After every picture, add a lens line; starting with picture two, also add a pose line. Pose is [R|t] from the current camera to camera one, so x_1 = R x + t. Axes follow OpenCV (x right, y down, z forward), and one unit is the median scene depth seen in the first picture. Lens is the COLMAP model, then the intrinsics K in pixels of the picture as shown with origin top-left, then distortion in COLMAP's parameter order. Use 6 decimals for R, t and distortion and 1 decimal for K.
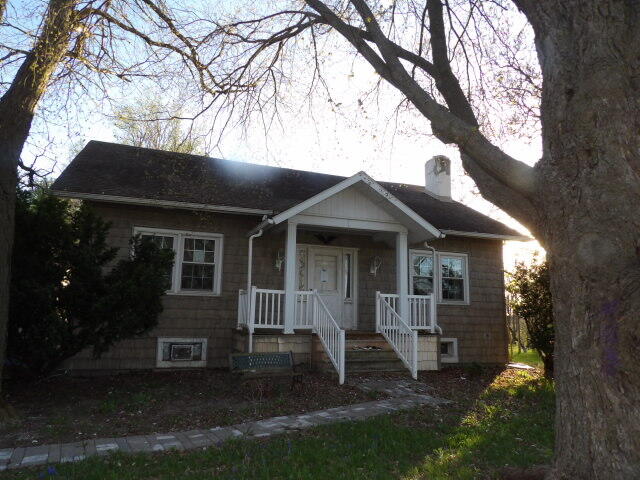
lens RADIAL K [[455.8, 0, 320.0], [0, 455.8, 240.0], [0, 0, 1]] dist [0.000642, 0.006859]
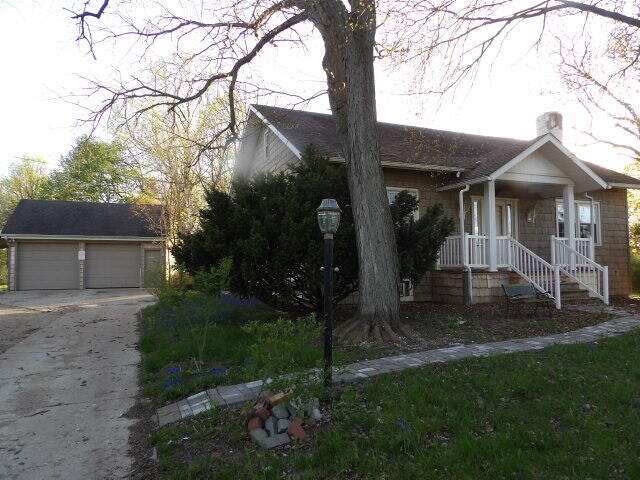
lens RADIAL K [[455.8, 0, 320.0], [0, 455.8, 240.0], [0, 0, 1]] dist [0.000642, 0.006859]
pose [[0.999745, -0.021263, 0.007577, -0.484023], [0.020297, 0.993678, 0.110419, -0.018531], [-0.009877, -0.110237, 0.993856, -0.170270]]
